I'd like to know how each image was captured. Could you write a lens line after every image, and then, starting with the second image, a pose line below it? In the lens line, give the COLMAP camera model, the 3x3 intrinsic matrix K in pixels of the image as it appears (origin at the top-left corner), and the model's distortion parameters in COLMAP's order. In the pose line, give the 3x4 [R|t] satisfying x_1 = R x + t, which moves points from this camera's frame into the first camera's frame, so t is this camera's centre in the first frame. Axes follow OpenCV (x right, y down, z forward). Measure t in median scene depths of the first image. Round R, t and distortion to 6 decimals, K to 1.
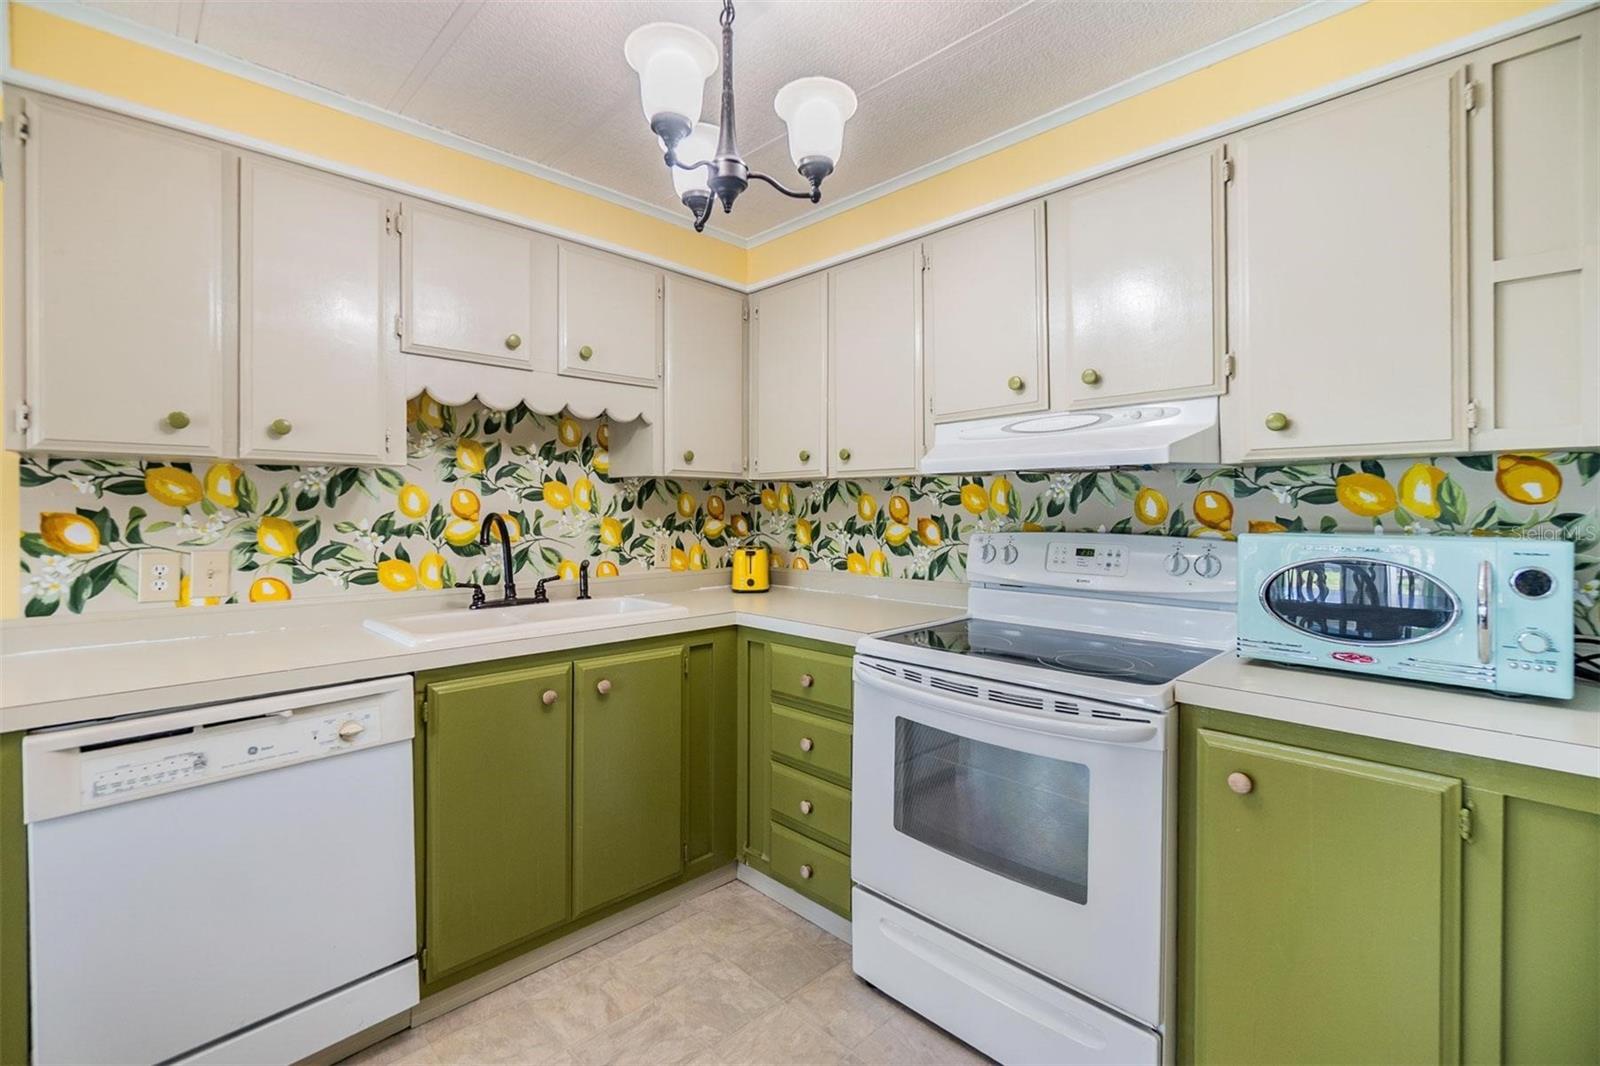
lens RADIAL K [[702.8, 0, 798.4], [0, 702.8, 511.1], [0, 0, 1]] dist [-0.003011, -0.000737]
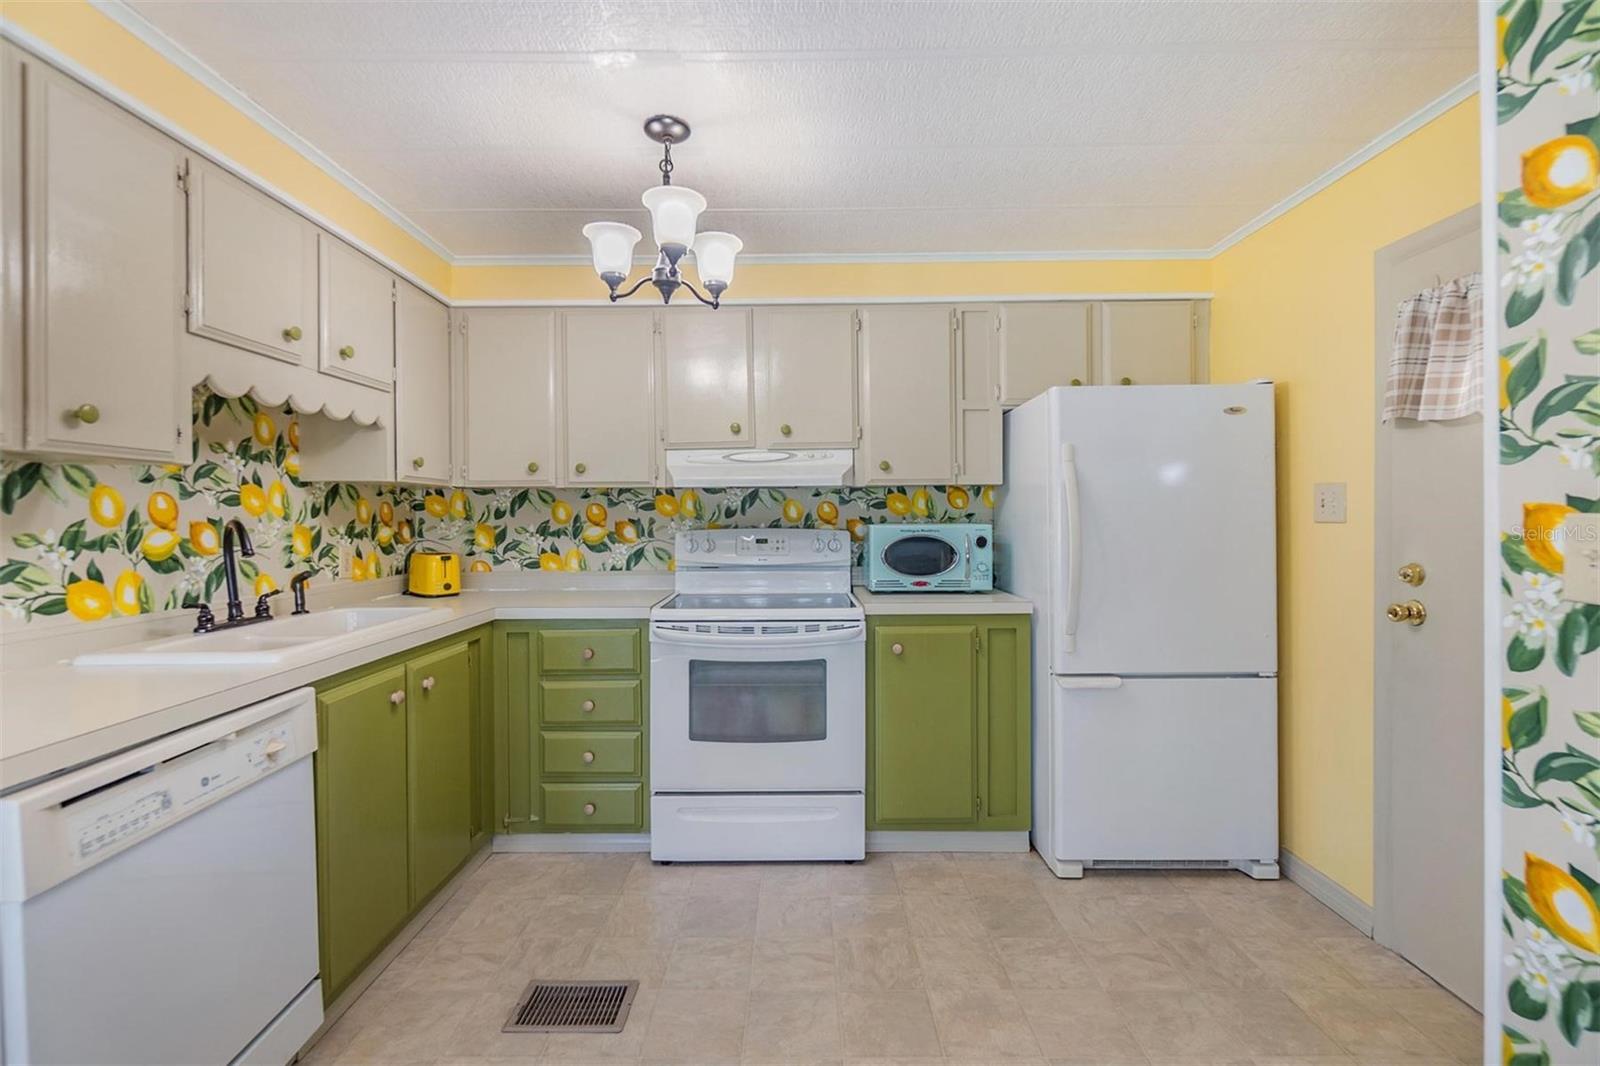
lens RADIAL K [[702.8, 0, 796.5], [0, 702.8, 521.7], [0, 0, 1]] dist [-0.003011, -0.000737]
pose [[0.702994, -0.012887, 0.711079, -0.573890], [0.009977, 0.999916, 0.008258, 0.004447], [-0.711126, 0.001289, 0.703064, -0.115049]]
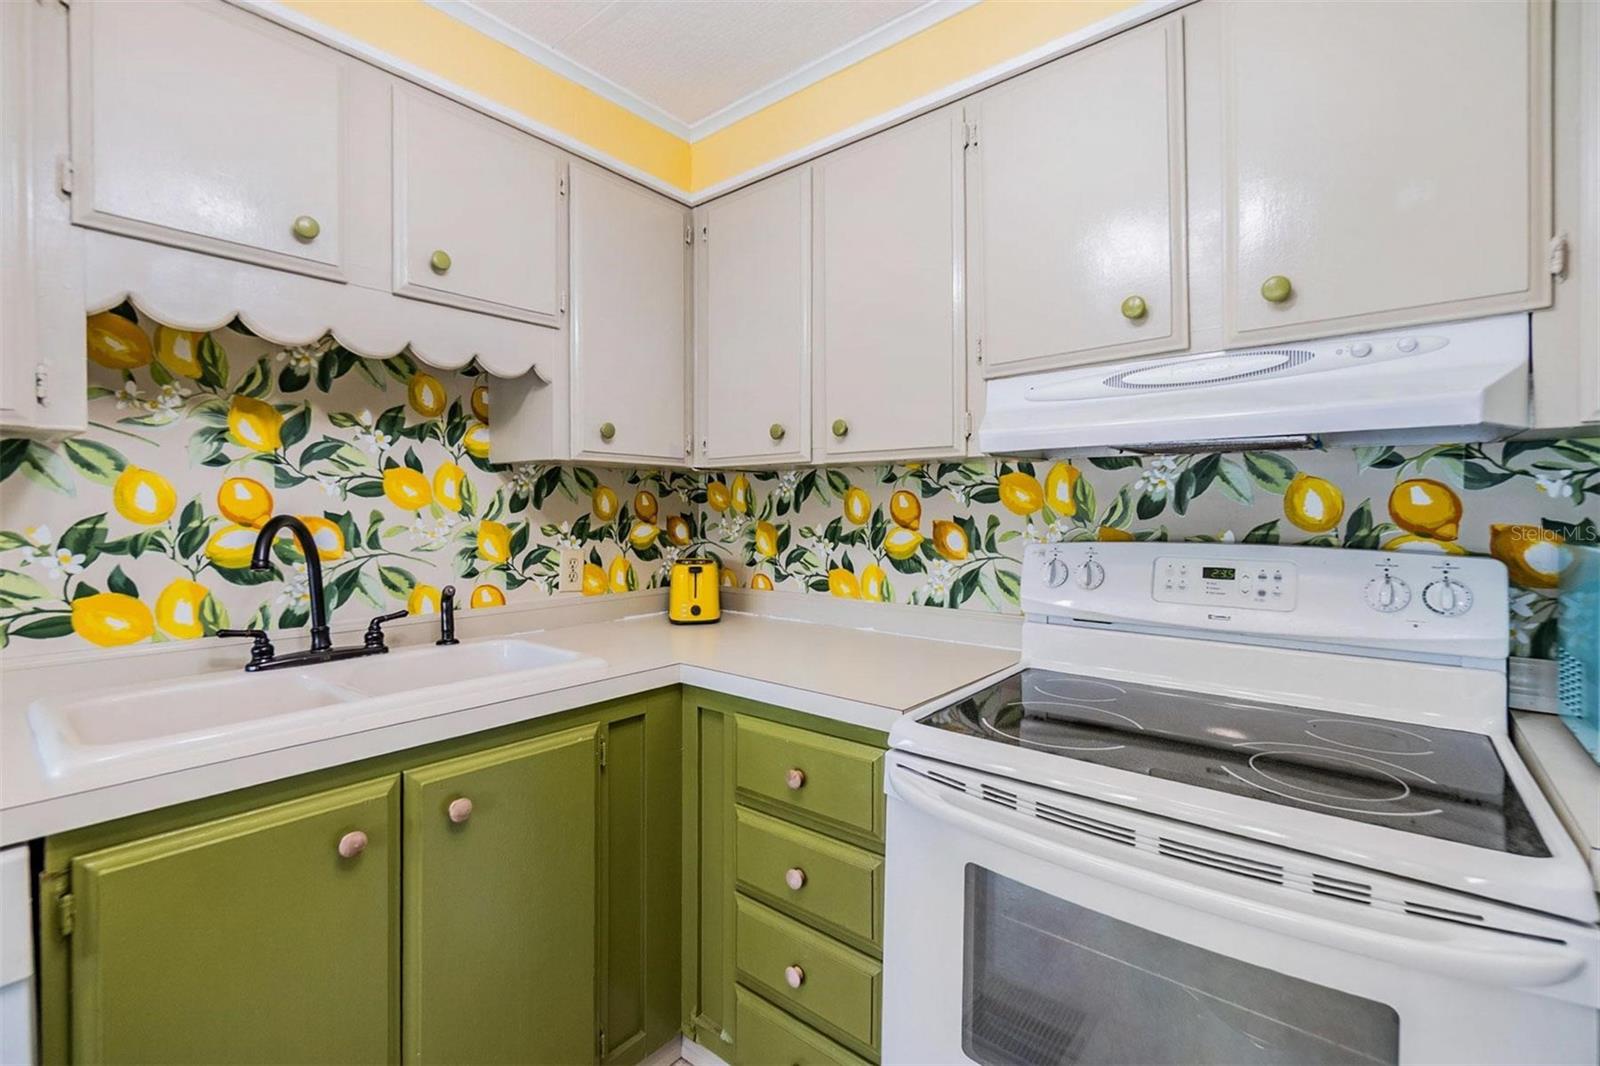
lens RADIAL K [[702.8, 0, 791.0], [0, 702.8, 514.4], [0, 0, 1]] dist [-0.003011, -0.000737]
pose [[0.995751, -0.002330, 0.092054, -0.048223], [0.001962, 0.999990, 0.004085, -0.000016], [-0.092062, -0.003887, 0.995746, 0.351929]]
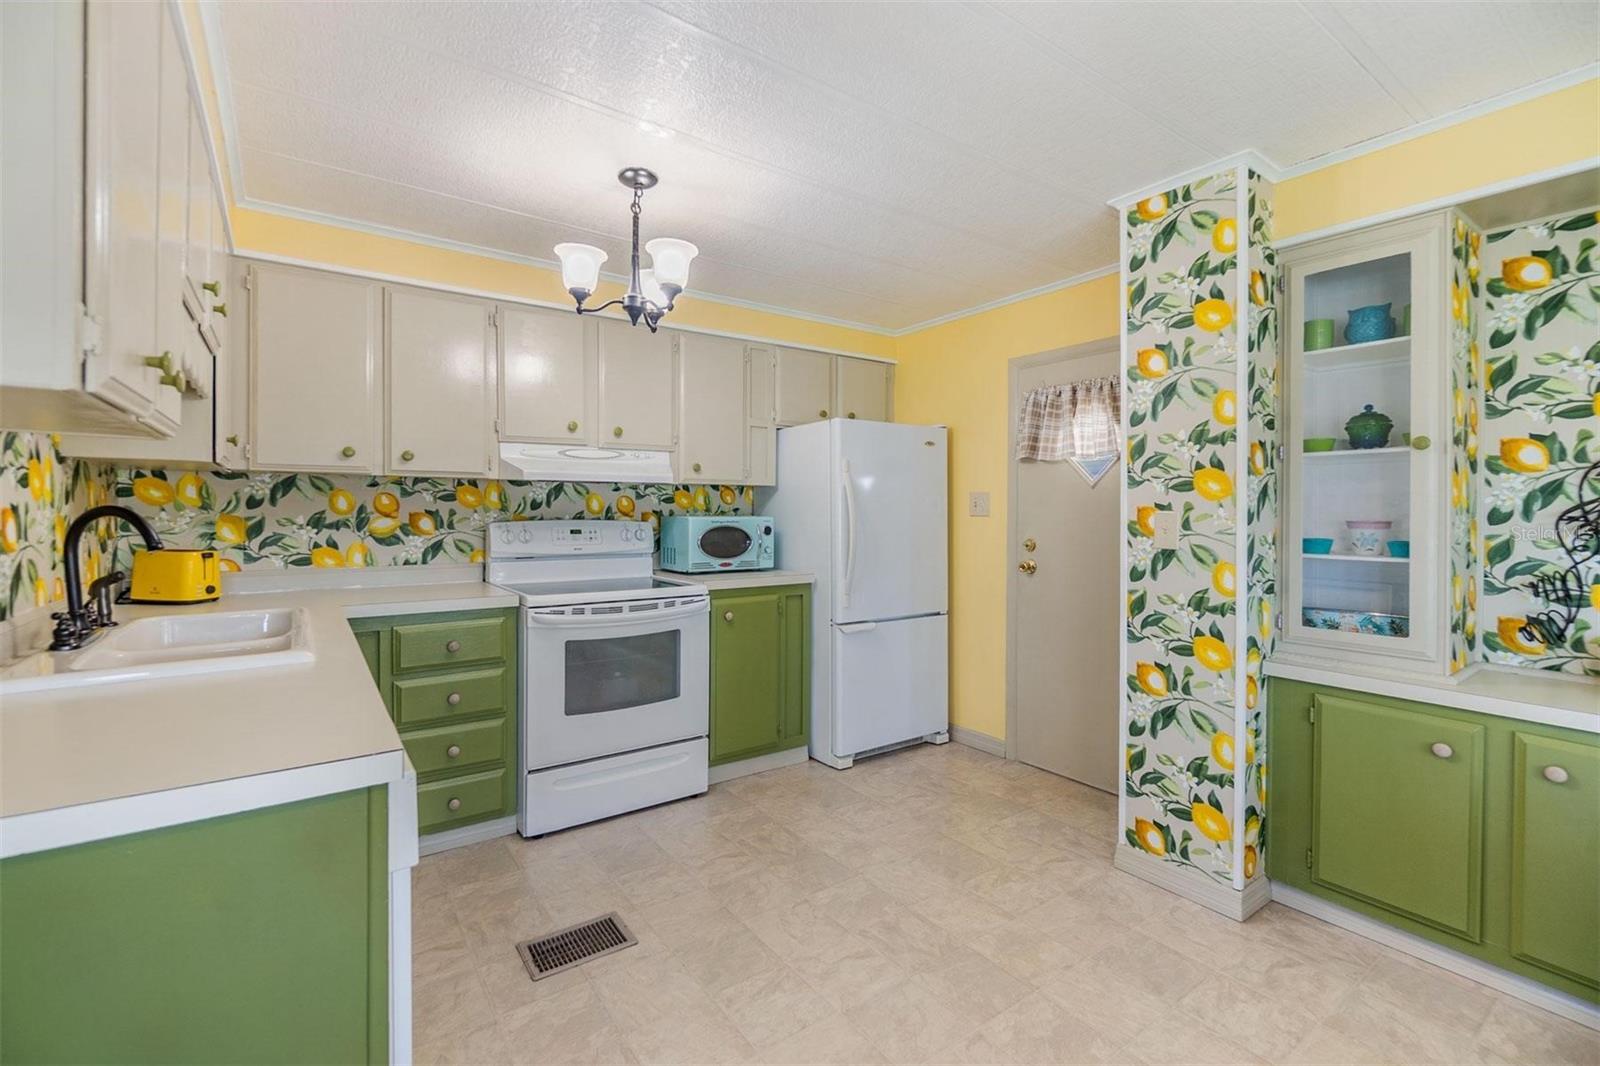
lens RADIAL K [[702.8, 0, 797.8], [0, 702.8, 514.6], [0, 0, 1]] dist [-0.003011, -0.000737]
pose [[0.154349, -0.007730, 0.987986, -1.037380], [-0.000455, 0.999969, 0.007895, 0.005298], [-0.988016, -0.001668, 0.154340, 0.220676]]
